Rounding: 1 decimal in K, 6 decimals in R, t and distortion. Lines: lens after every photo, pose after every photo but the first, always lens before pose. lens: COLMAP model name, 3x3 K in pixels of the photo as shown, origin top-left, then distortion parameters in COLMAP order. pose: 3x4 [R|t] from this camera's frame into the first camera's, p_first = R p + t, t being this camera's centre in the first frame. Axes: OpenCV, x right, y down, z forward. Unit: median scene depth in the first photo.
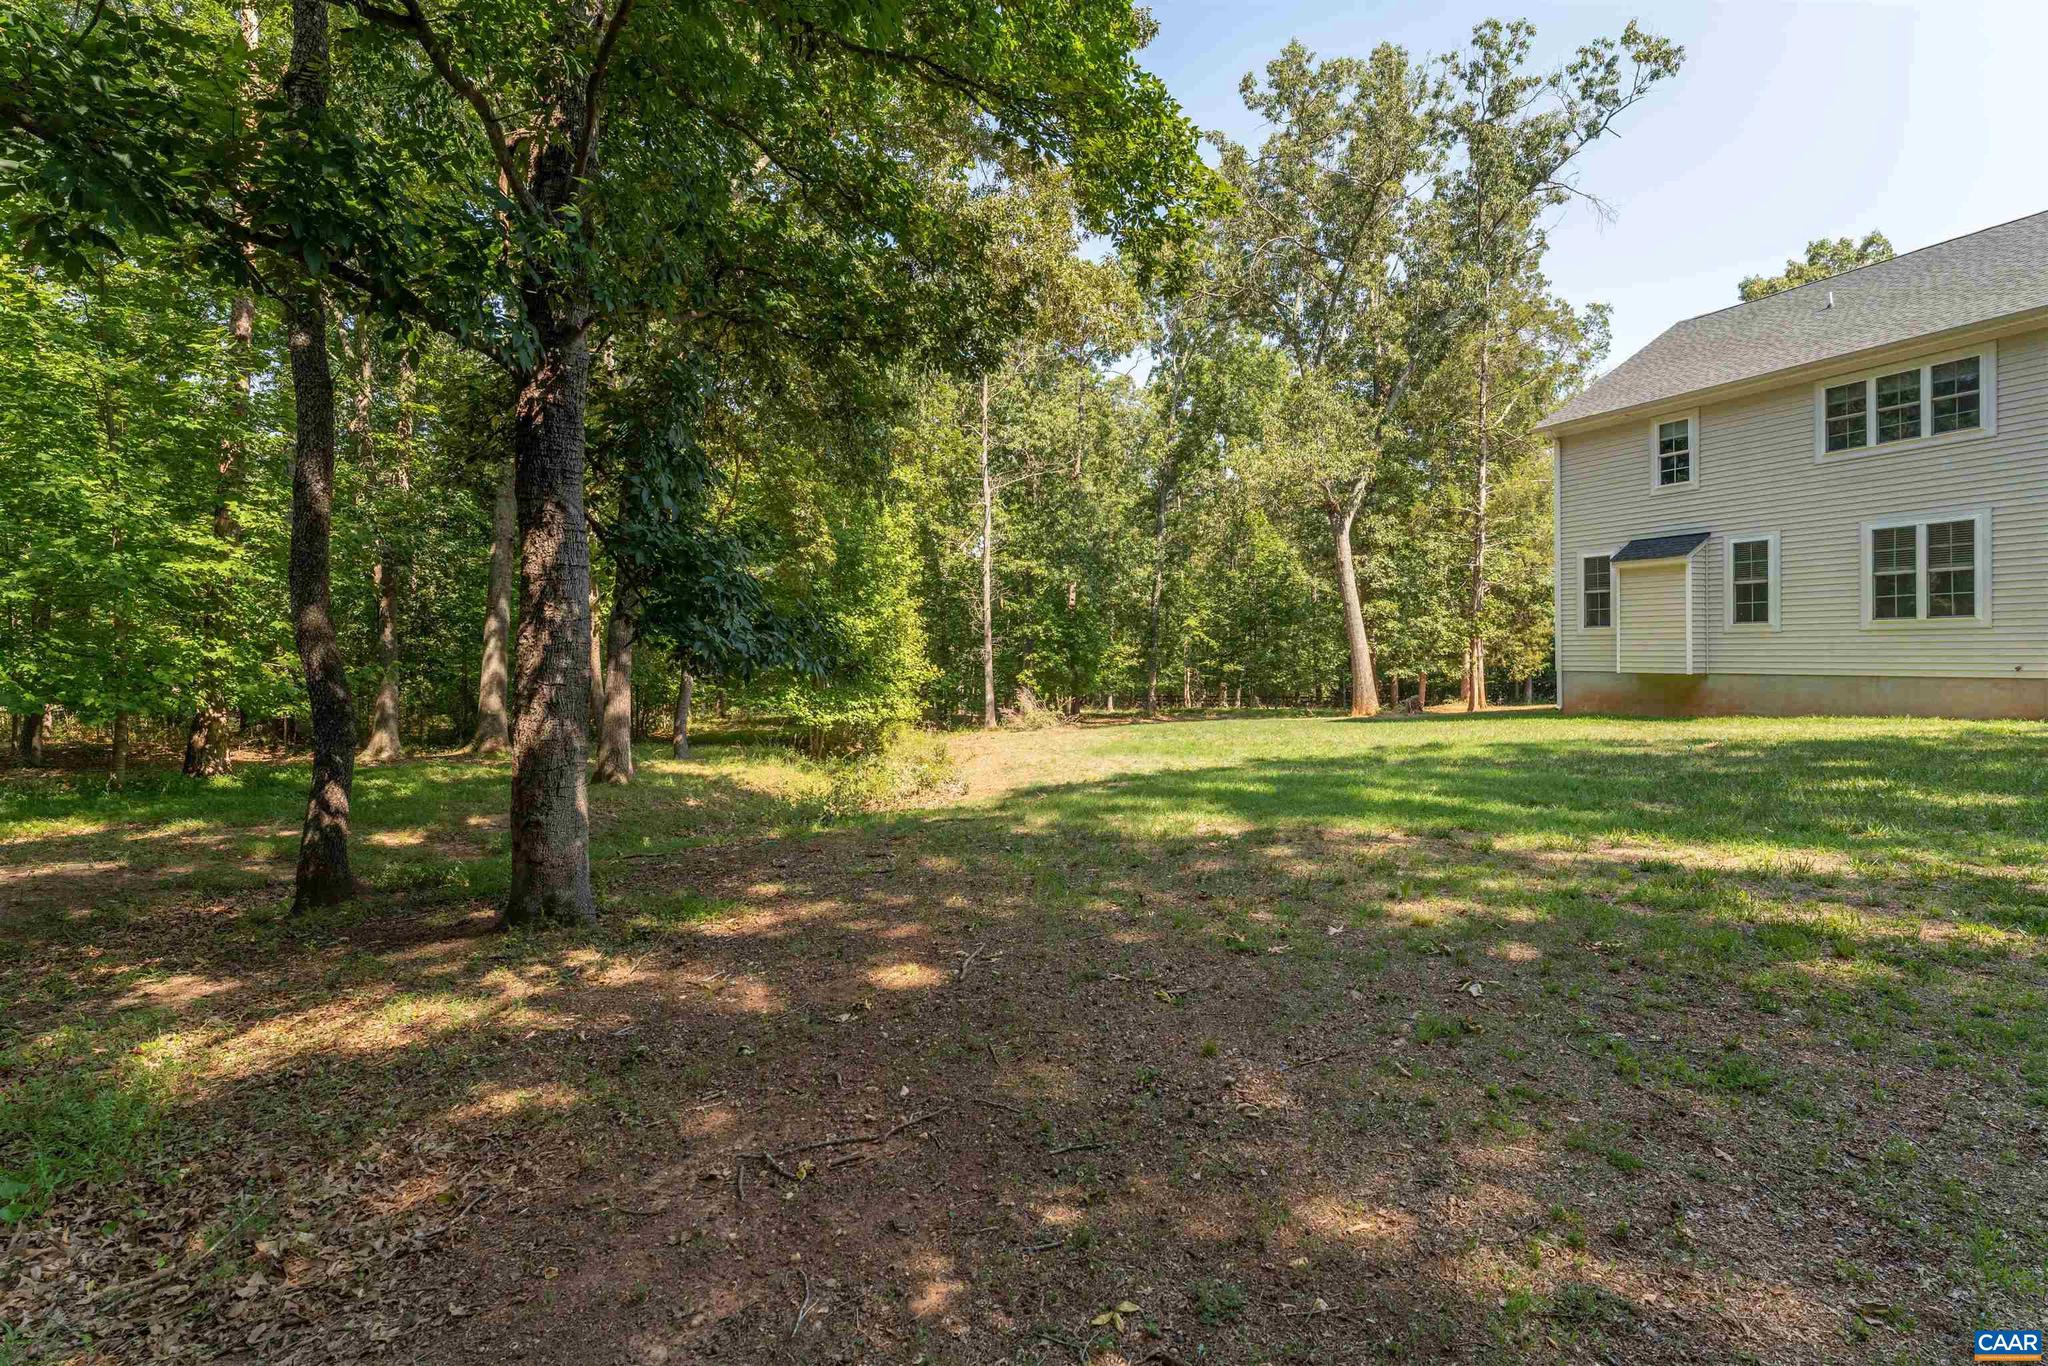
lens RADIAL K [[937.0, 0, 1018.4], [0, 937.0, 682.6], [0, 0, 1]] dist [-0.002314, -0.000168]
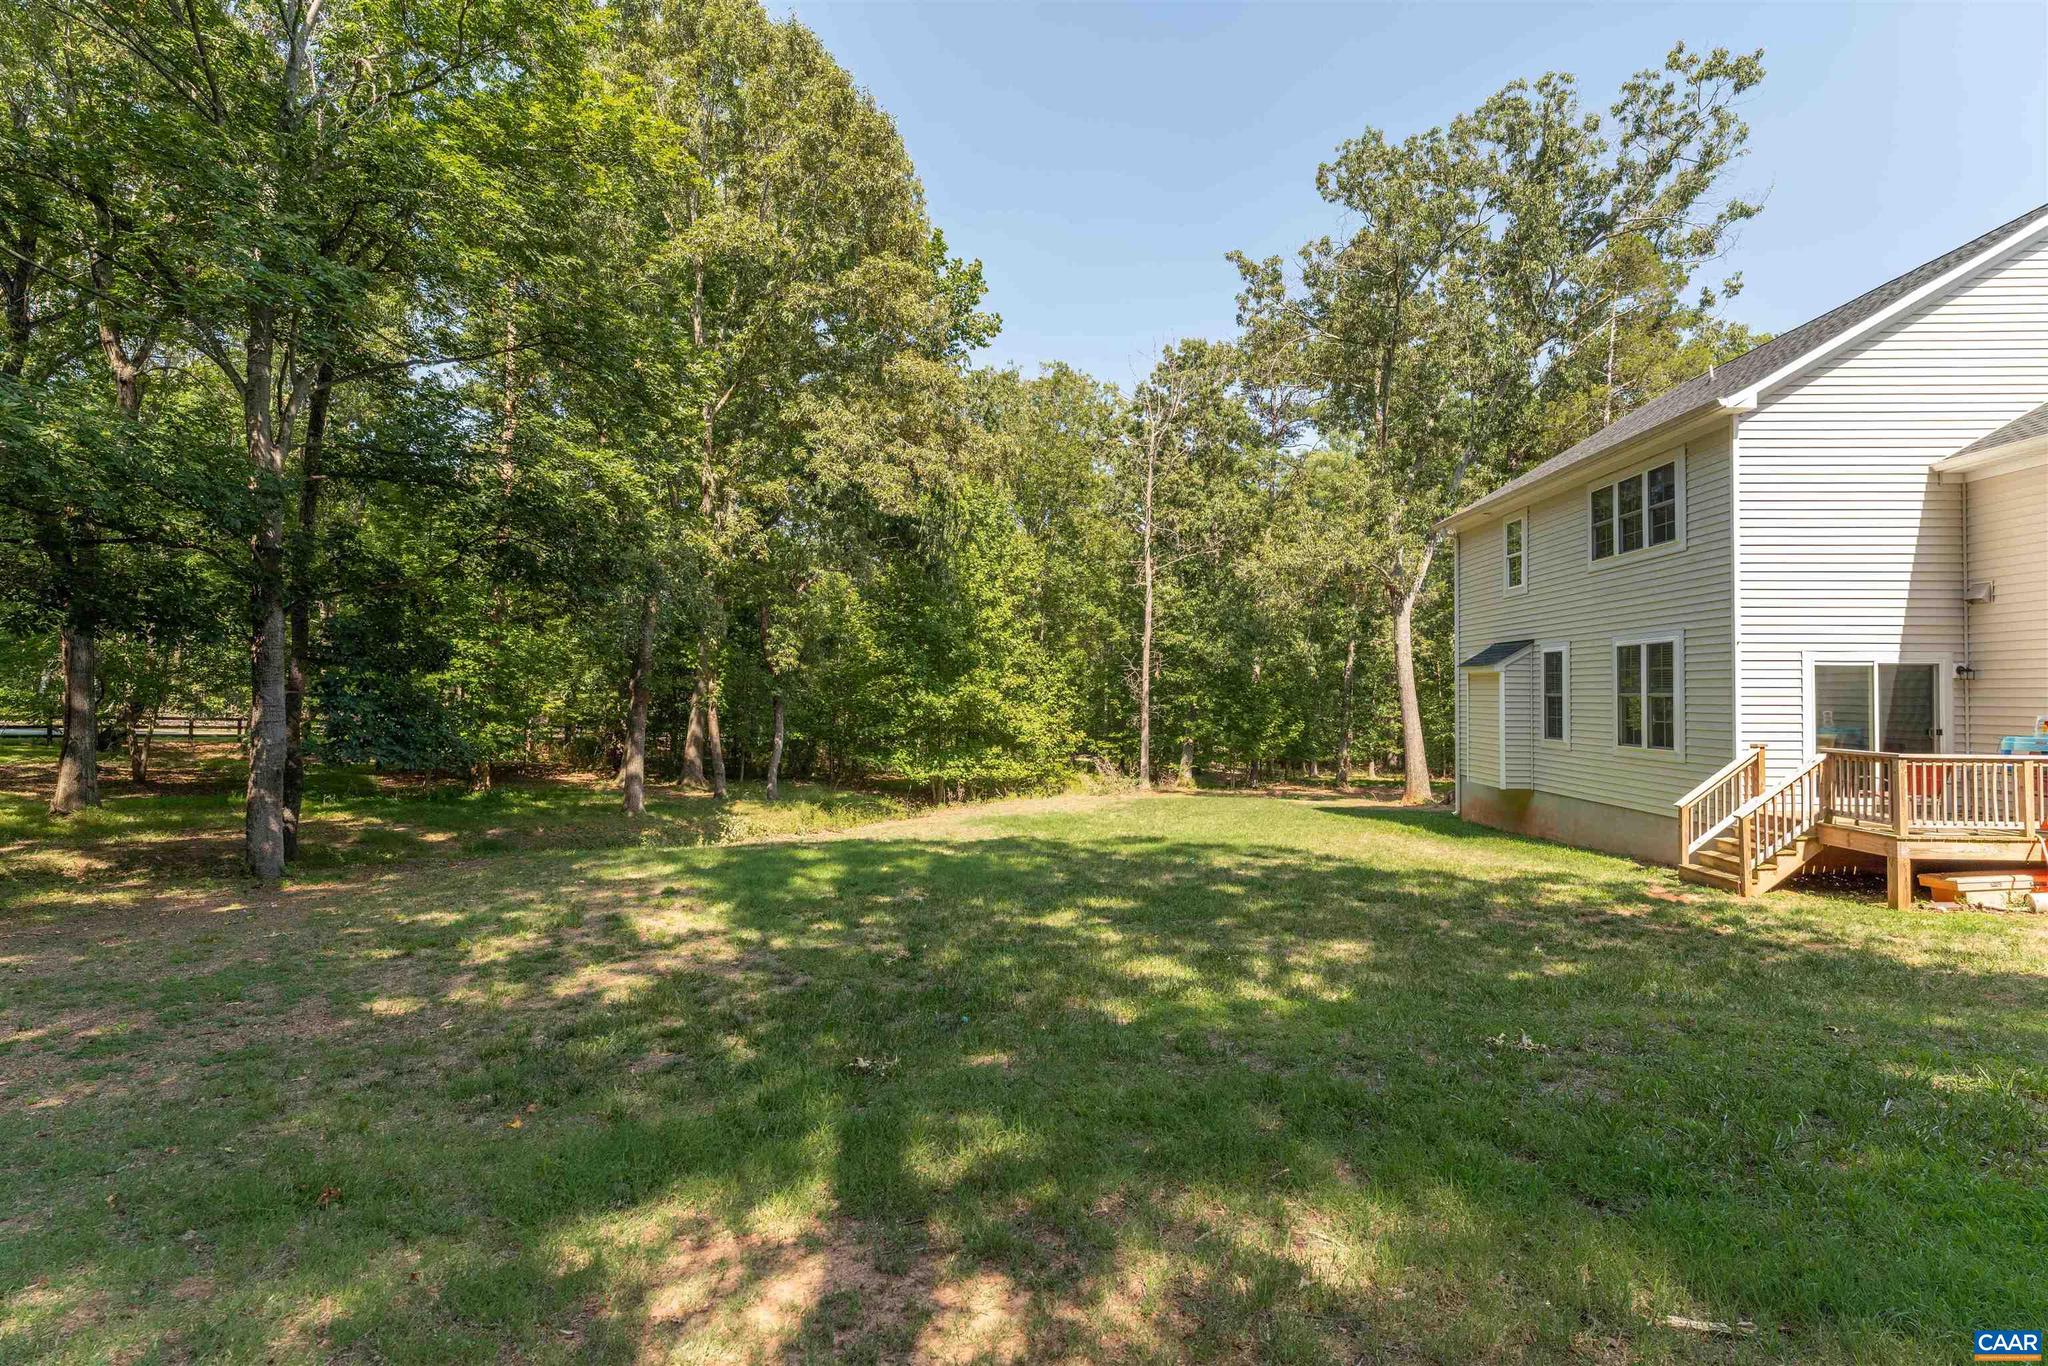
lens RADIAL K [[937.0, 0, 1021.6], [0, 937.0, 683.7], [0, 0, 1]] dist [-0.002314, -0.000168]
pose [[0.884122, 0.012624, -0.467085, 0.573633], [-0.031462, 0.998975, -0.032553, -0.054555], [0.466196, 0.043476, 0.883613, -0.057480]]
